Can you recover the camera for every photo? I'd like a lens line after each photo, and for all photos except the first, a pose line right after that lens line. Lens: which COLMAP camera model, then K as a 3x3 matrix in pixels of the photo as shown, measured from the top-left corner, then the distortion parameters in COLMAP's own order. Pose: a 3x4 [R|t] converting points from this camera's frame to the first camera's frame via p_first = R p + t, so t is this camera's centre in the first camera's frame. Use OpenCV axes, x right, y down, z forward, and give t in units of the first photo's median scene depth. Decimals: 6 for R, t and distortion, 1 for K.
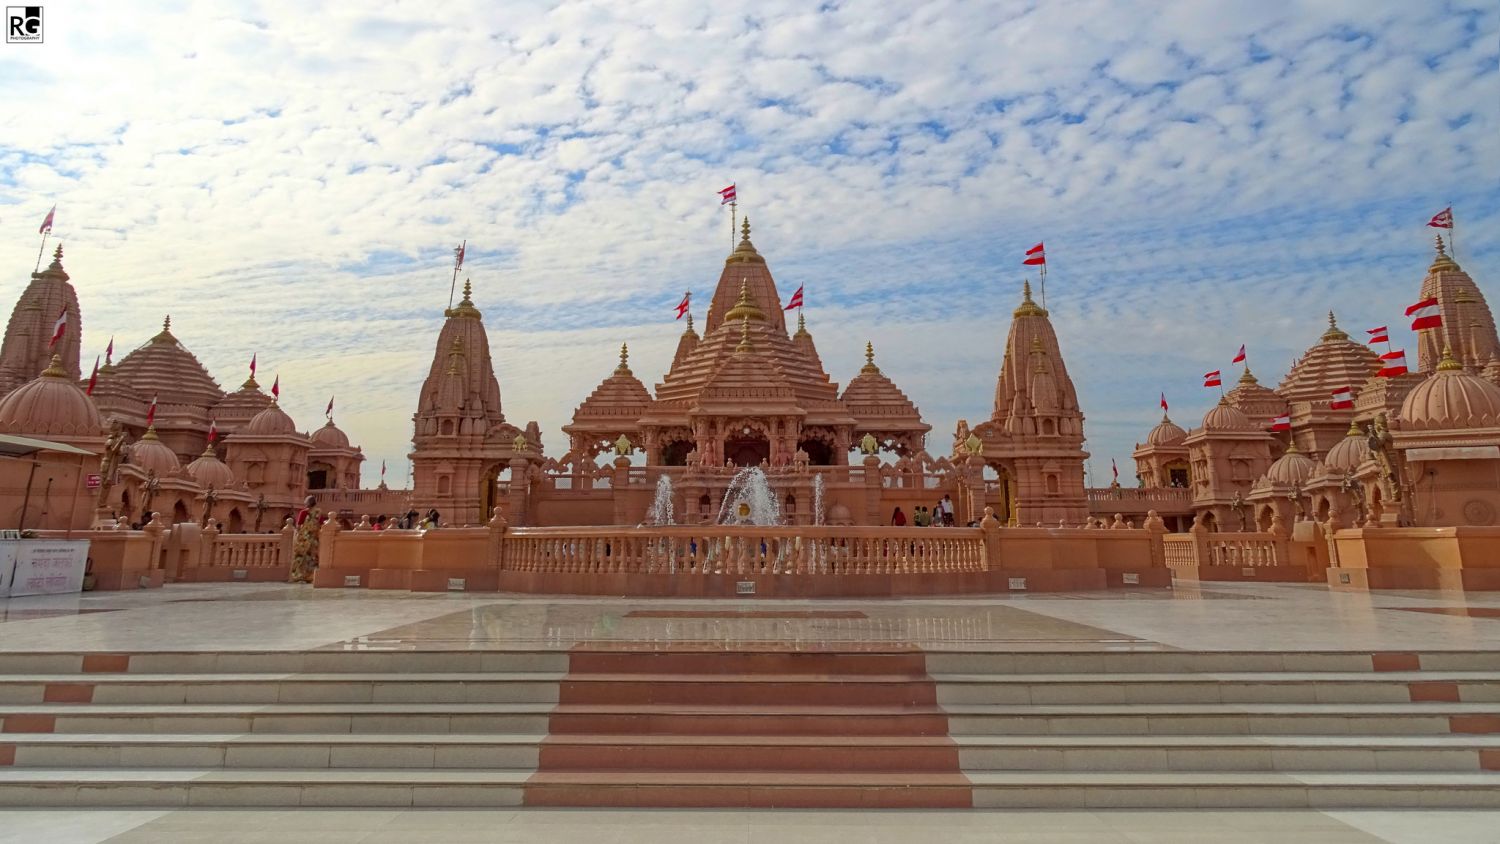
lens RADIAL K [[1136.7, 0, 747.0], [0, 1136.7, 211.0], [0, 0, 1]] dist [0.007027, -0.003890]
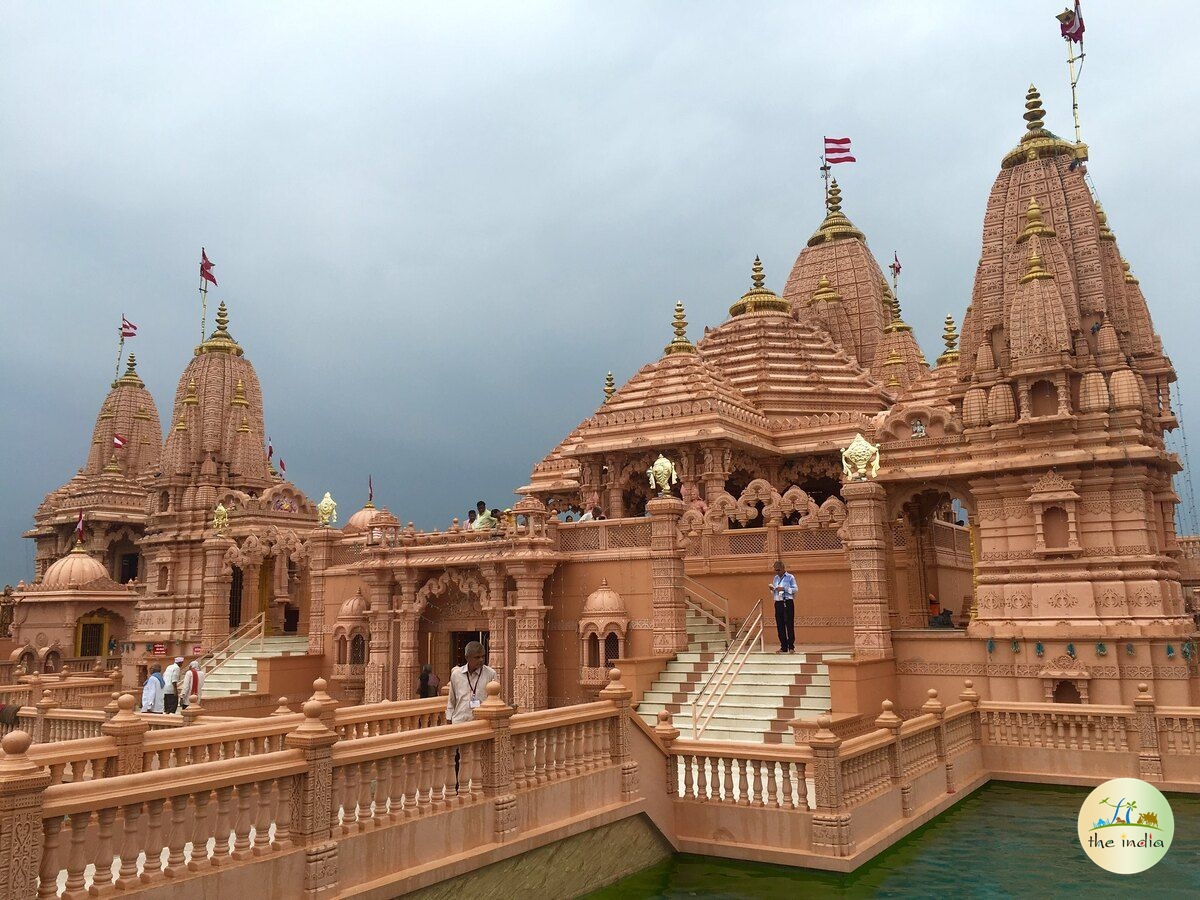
lens RADIAL K [[1028.7, 0, 607.3], [0, 1028.7, 447.5], [0, 0, 1]] dist [0.065537, -0.043018]
pose [[0.843662, -0.100050, -0.527469, 0.285660], [0.169709, 0.981803, 0.085214, 0.126403], [0.509346, -0.161408, 0.845290, 0.501720]]
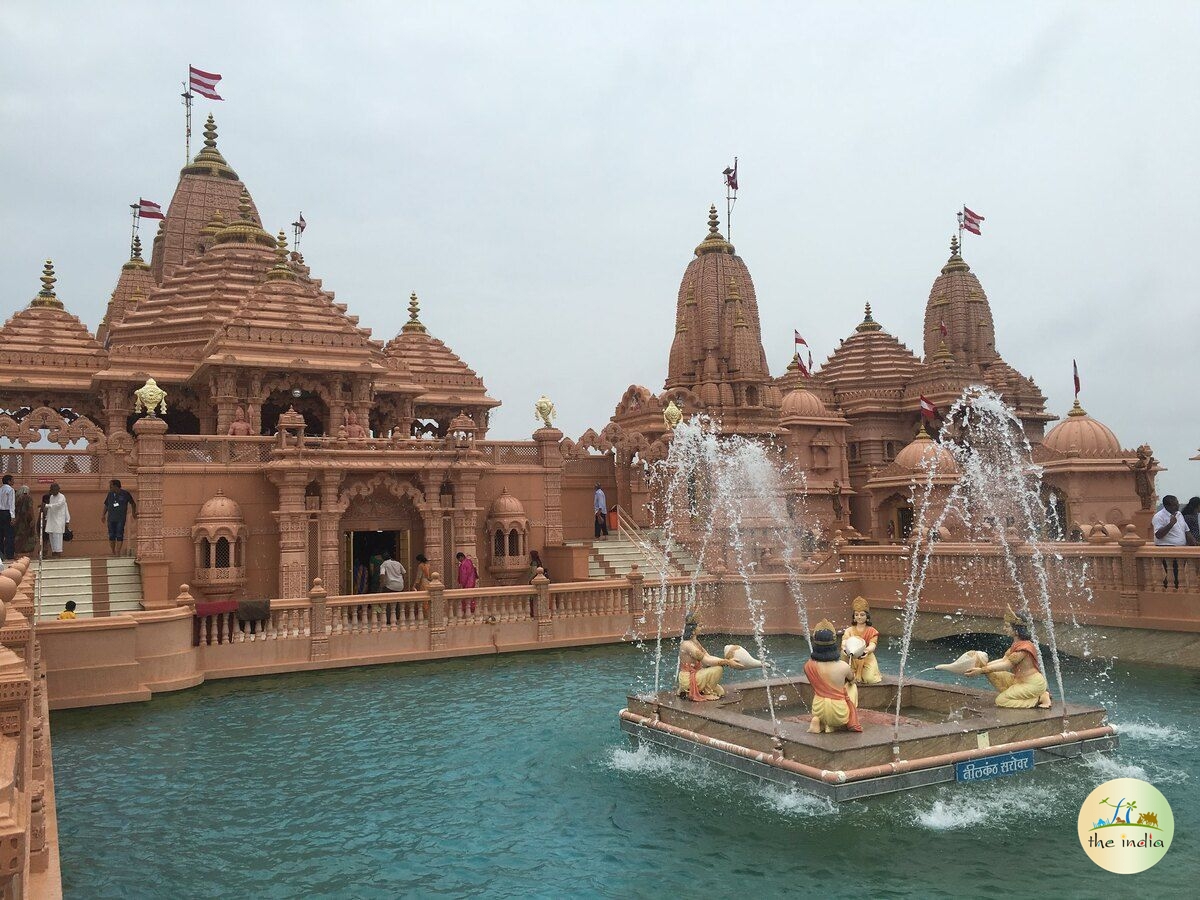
lens RADIAL K [[1028.7, 0, 599.3], [0, 1028.7, 446.1], [0, 0, 1]] dist [0.065537, -0.043018]
pose [[0.878999, 0.015673, 0.476566, -0.134531], [-0.110503, 0.978946, 0.171621, 0.099243], [-0.463842, -0.203517, 0.862225, 0.380477]]
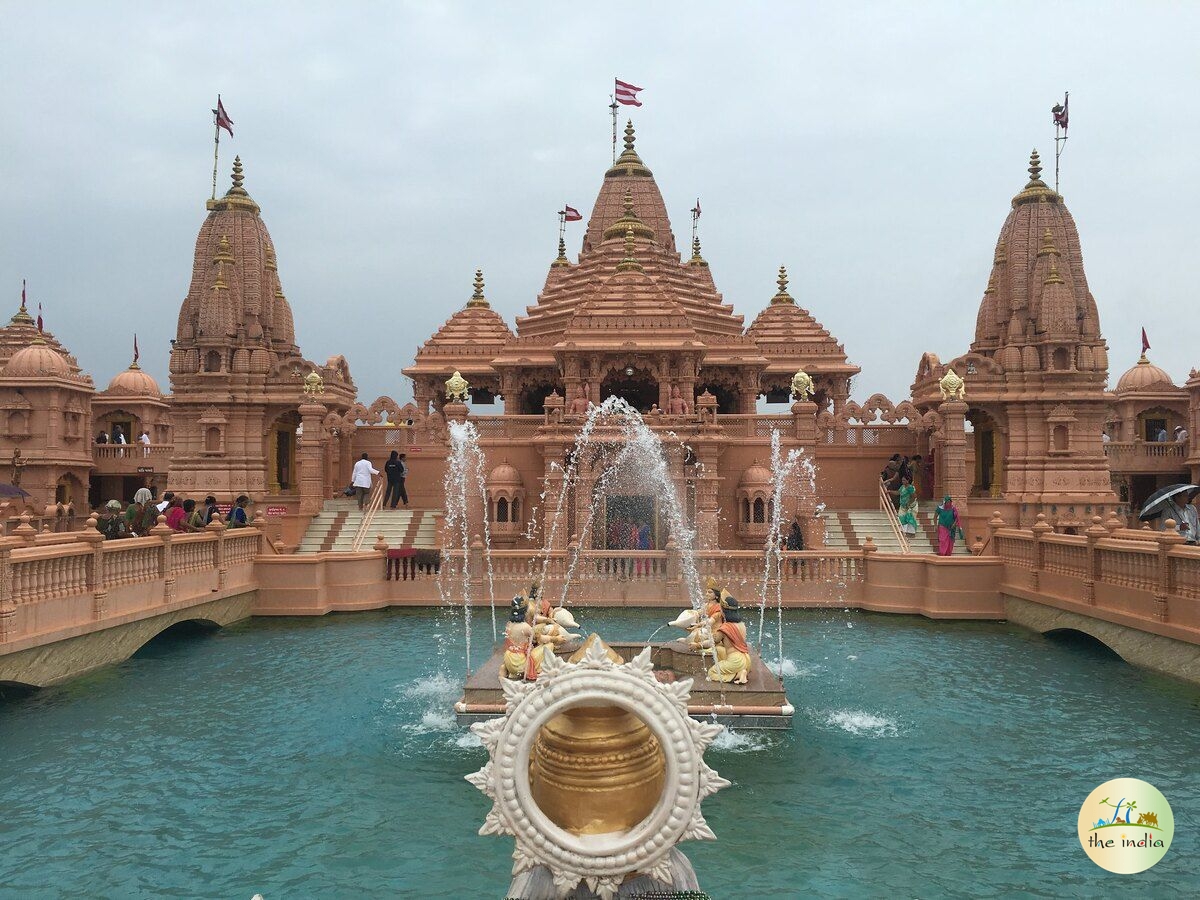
lens RADIAL K [[1028.7, 0, 600.2], [0, 1028.7, 449.2], [0, 0, 1]] dist [0.065537, -0.043018]
pose [[0.999573, 0.000392, -0.029233, 0.000310], [0.006791, 0.969446, 0.245212, 0.073030], [0.028436, -0.245306, 0.969029, 0.307984]]
